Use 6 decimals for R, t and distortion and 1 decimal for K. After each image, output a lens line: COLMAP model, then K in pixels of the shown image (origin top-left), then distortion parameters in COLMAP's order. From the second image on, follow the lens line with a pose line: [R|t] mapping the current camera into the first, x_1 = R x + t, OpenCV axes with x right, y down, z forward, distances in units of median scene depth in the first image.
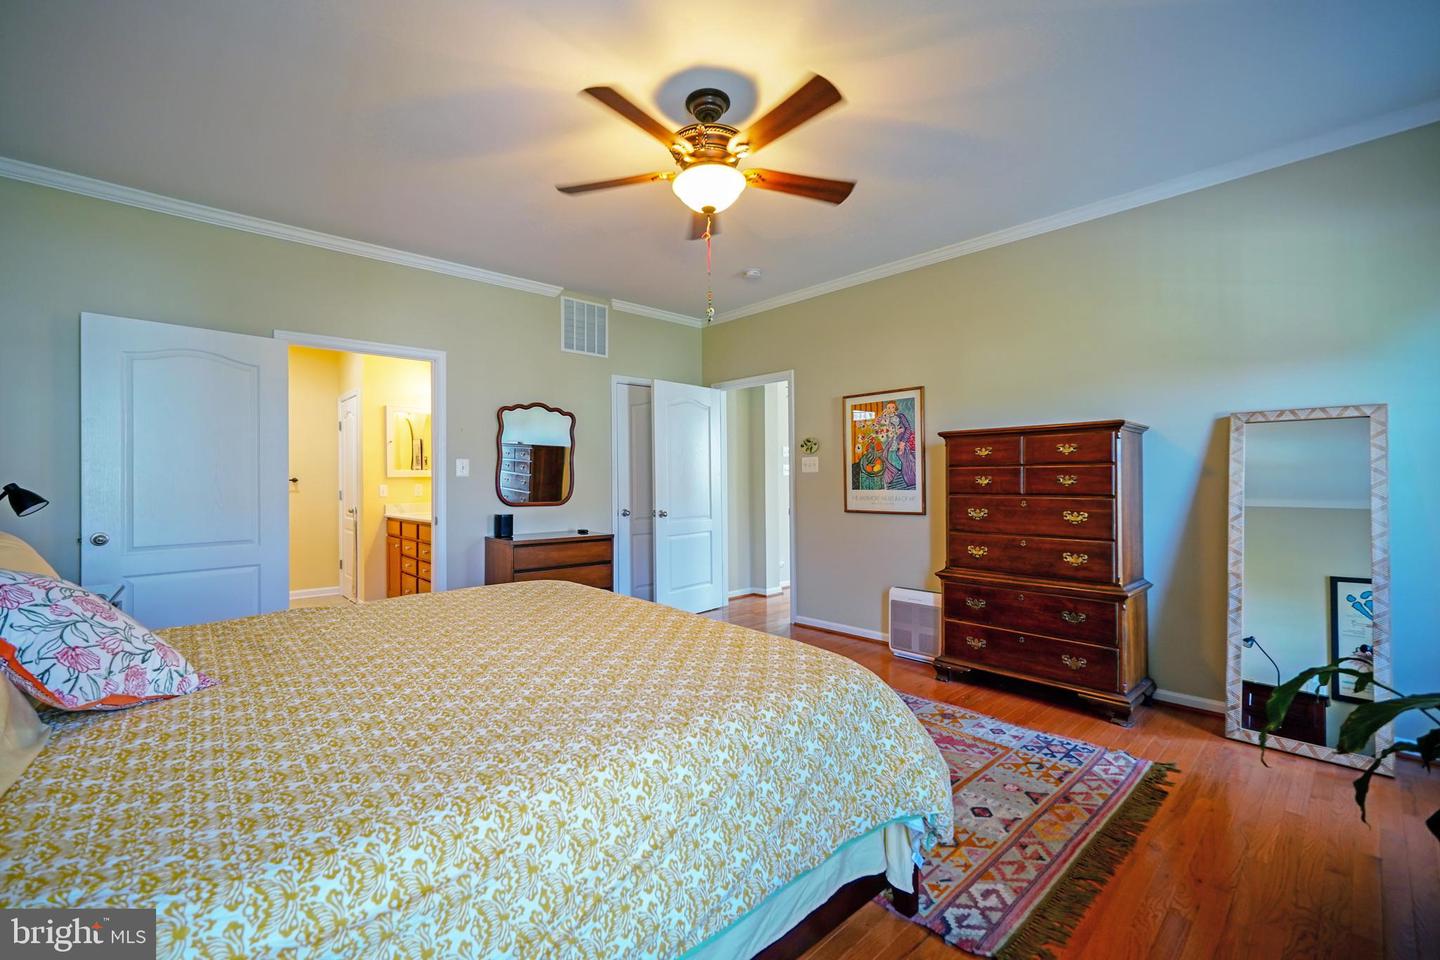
lens RADIAL K [[606.9, 0, 707.4], [0, 606.9, 475.8], [0, 0, 1]] dist [-0.005892, 0.004018]
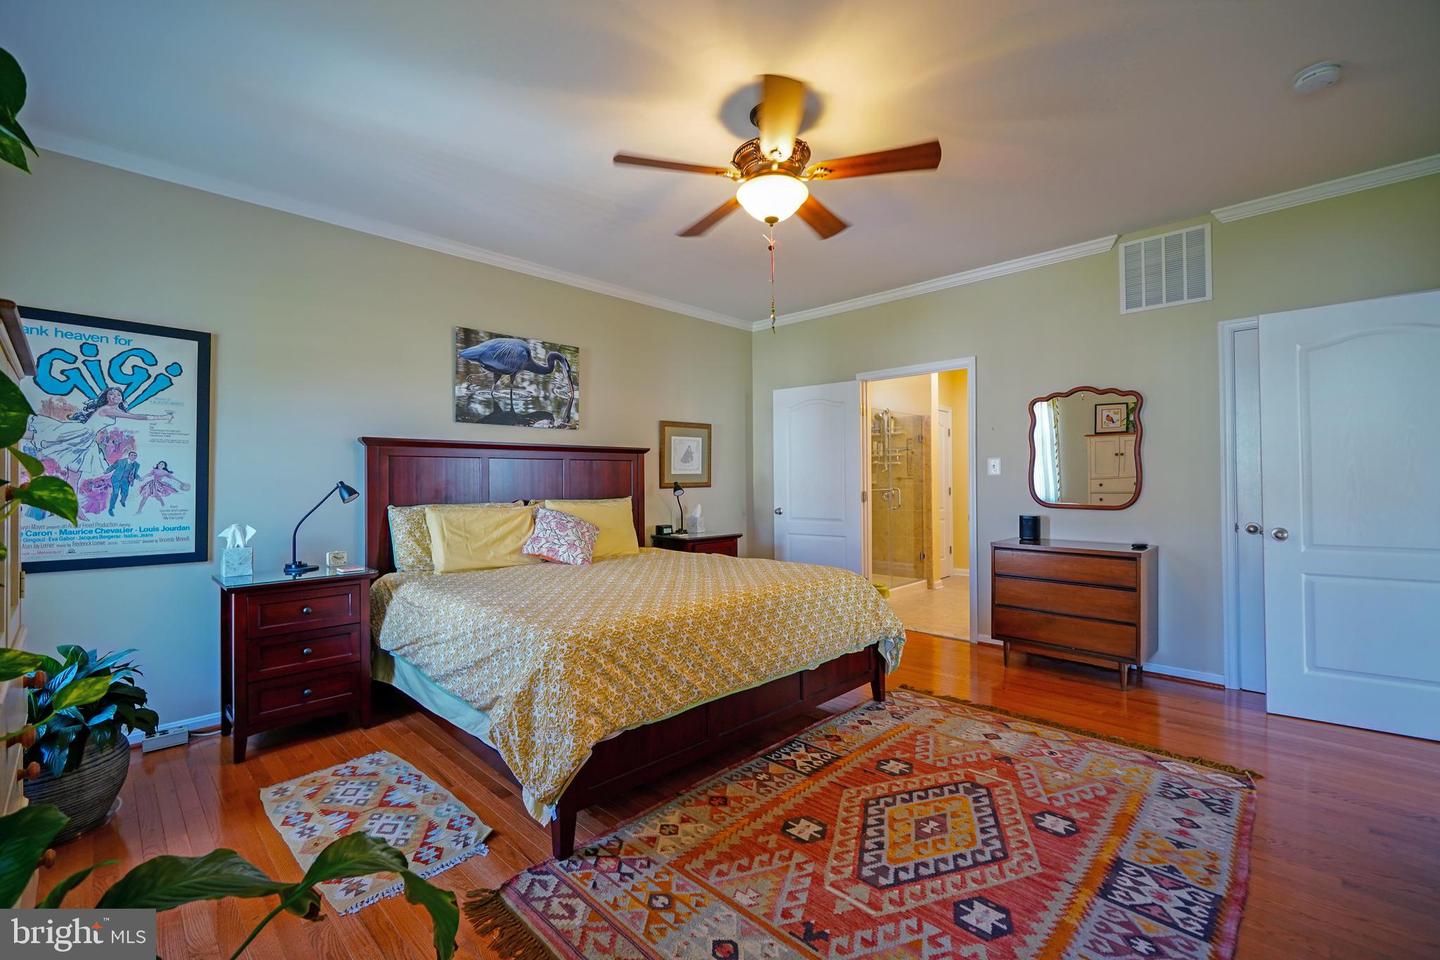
lens RADIAL K [[606.9, 0, 707.4], [0, 606.9, 475.8], [0, 0, 1]] dist [-0.005892, 0.004018]
pose [[0.053010, -0.006186, -0.998575, 0.561437], [0.014737, 0.999877, -0.005412, 0.000402], [0.998485, -0.014429, 0.053095, 0.456423]]
